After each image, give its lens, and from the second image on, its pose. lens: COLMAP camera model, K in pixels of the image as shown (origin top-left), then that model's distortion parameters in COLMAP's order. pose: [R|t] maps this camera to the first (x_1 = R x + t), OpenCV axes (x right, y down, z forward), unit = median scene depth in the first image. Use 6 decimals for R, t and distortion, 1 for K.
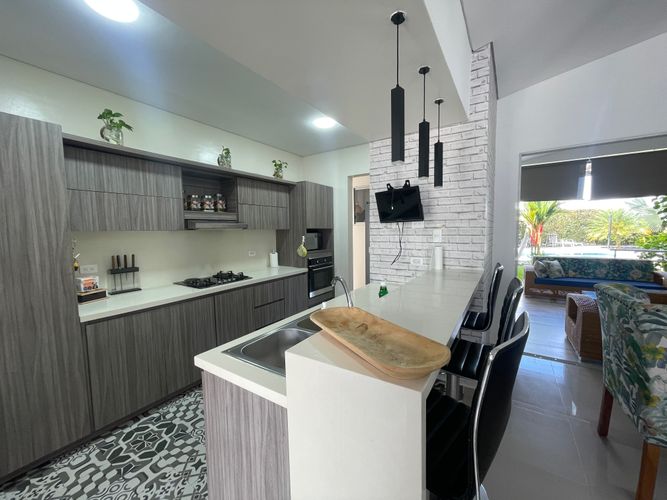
lens RADIAL K [[269.8, 0, 333.5], [0, 269.8, 250.0], [0, 0, 1]] dist [-0.000772, -0.000016]
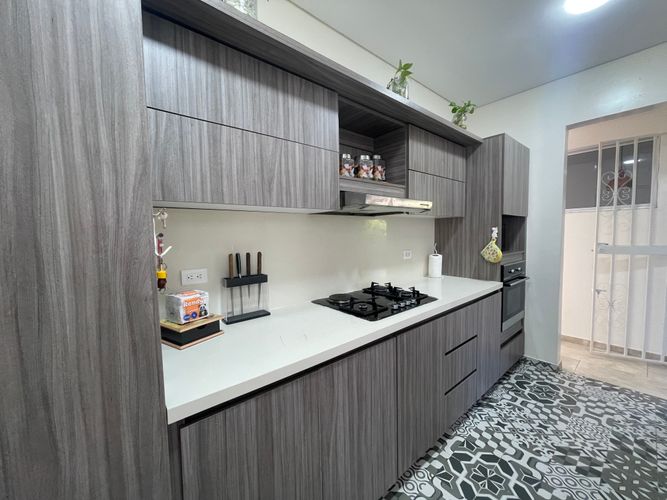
lens RADIAL K [[269.8, 0, 333.5], [0, 269.8, 250.0], [0, 0, 1]] dist [-0.000772, -0.000016]
pose [[0.960512, 0.014894, -0.277838, -0.439347], [-0.017454, 0.999825, -0.006743, 0.013076], [0.277689, 0.011326, 0.960604, 0.500422]]
